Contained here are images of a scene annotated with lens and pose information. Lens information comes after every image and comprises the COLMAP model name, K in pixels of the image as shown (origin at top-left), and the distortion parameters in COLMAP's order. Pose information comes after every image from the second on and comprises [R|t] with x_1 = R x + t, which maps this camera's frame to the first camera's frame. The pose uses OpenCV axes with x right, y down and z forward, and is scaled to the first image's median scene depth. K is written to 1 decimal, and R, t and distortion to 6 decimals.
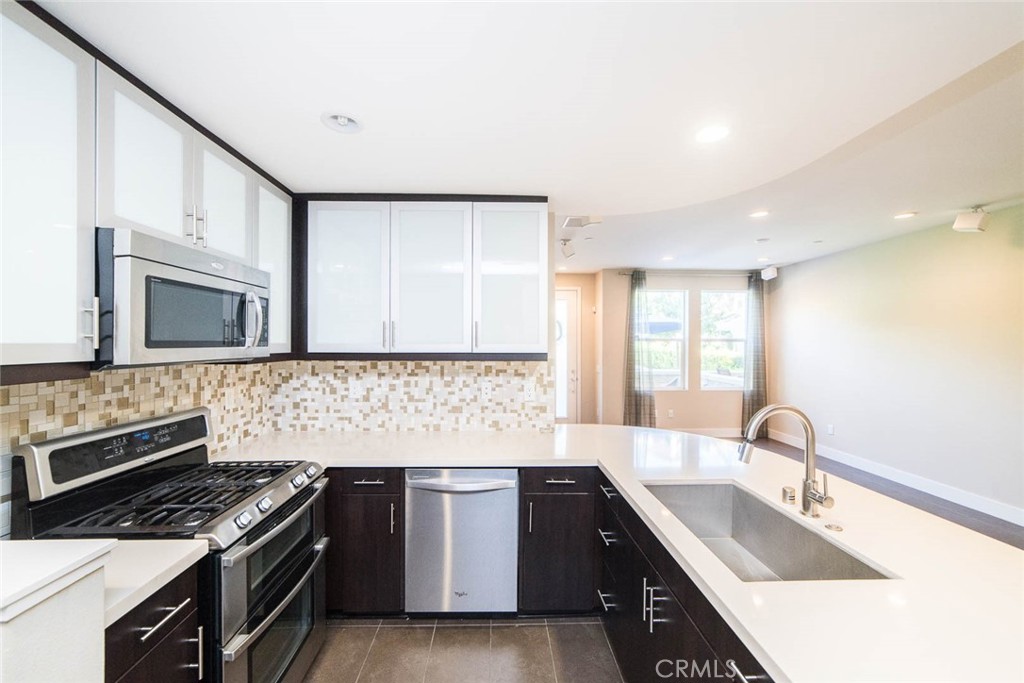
lens RADIAL K [[409.5, 0, 505.6], [0, 409.5, 344.8], [0, 0, 1]] dist [0.000270, 0.000021]
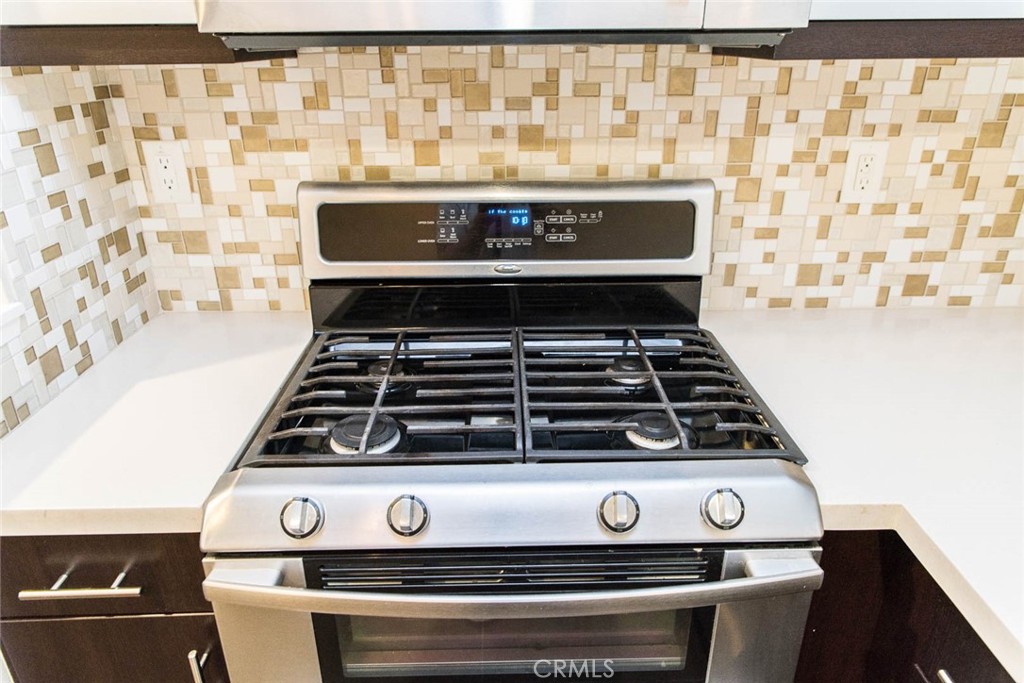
lens RADIAL K [[678.4, 0, 511.8], [0, 678.4, 330.5], [0, 0, 1]] dist [0.005233, 0.001555]
pose [[-0.013614, 0.394558, -0.918770, -0.121435], [0.001341, 0.918862, 0.394577, 0.035354], [0.999906, 0.004139, -0.013038, 0.866997]]
